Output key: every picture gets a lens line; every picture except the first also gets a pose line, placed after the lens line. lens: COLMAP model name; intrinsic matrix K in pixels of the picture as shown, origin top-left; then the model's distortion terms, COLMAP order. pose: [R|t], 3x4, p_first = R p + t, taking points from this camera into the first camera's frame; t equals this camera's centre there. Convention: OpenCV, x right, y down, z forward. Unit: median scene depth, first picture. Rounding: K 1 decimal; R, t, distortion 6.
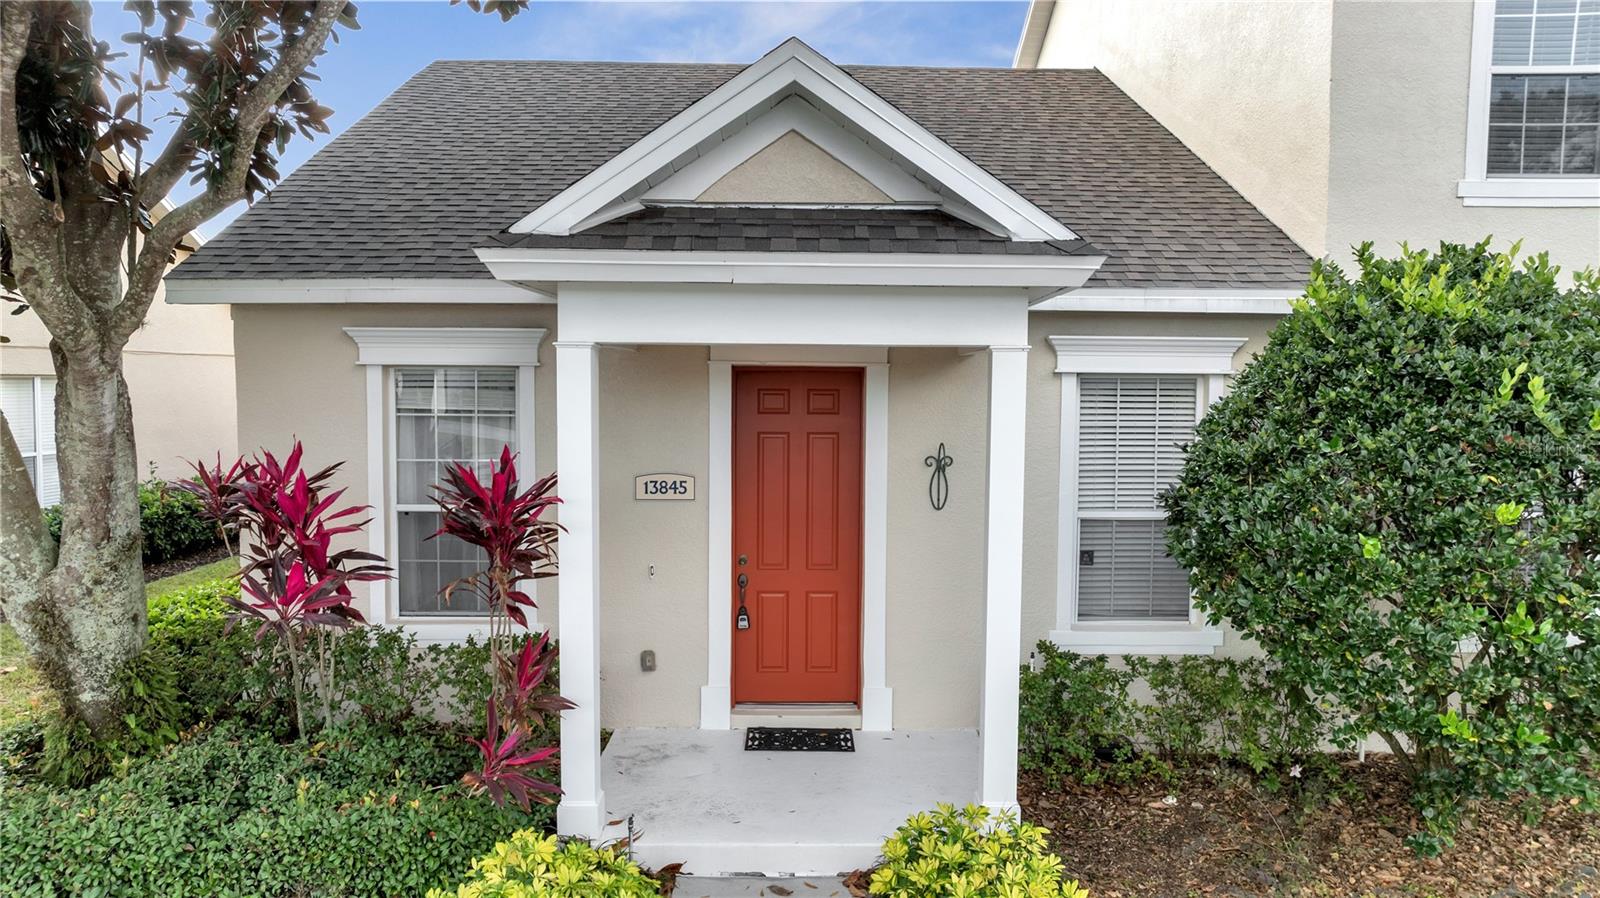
lens RADIAL K [[1130.6, 0, 797.8], [0, 1130.6, 452.8], [0, 0, 1]] dist [-0.030169, 0.014424]
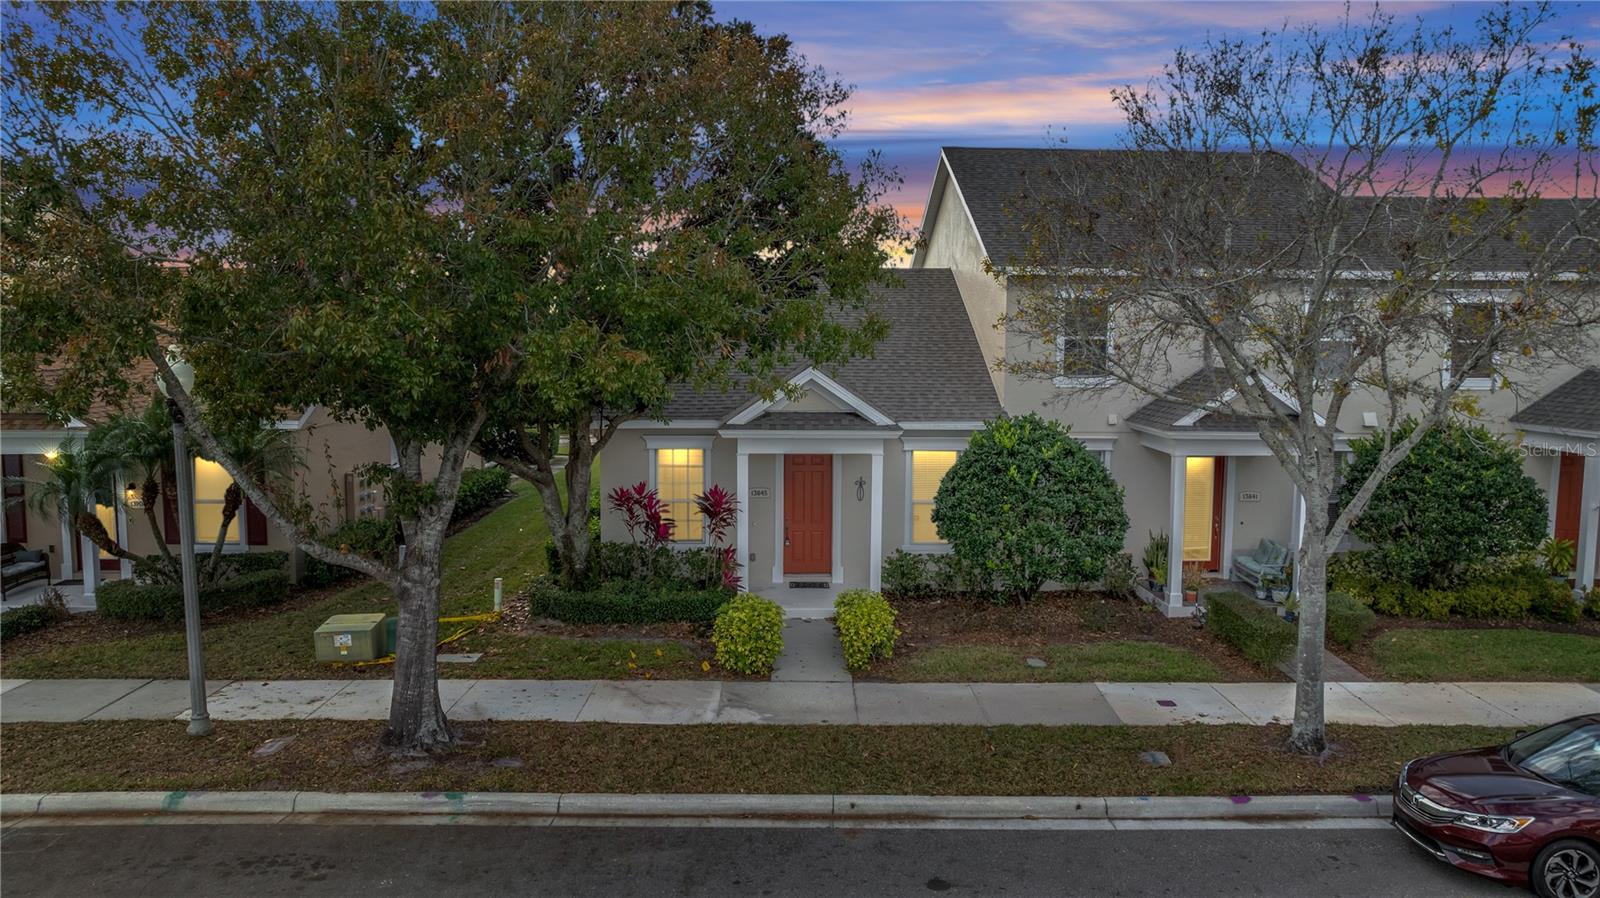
lens RADIAL K [[1130.6, 0, 800.6], [0, 1130.6, 446.8], [0, 0, 1]] dist [-0.030169, 0.014424]
pose [[0.999716, -0.004335, 0.023455, -0.099681], [0.003501, 0.999365, 0.035464, -0.215164], [-0.023594, -0.035372, 0.999096, -2.079230]]
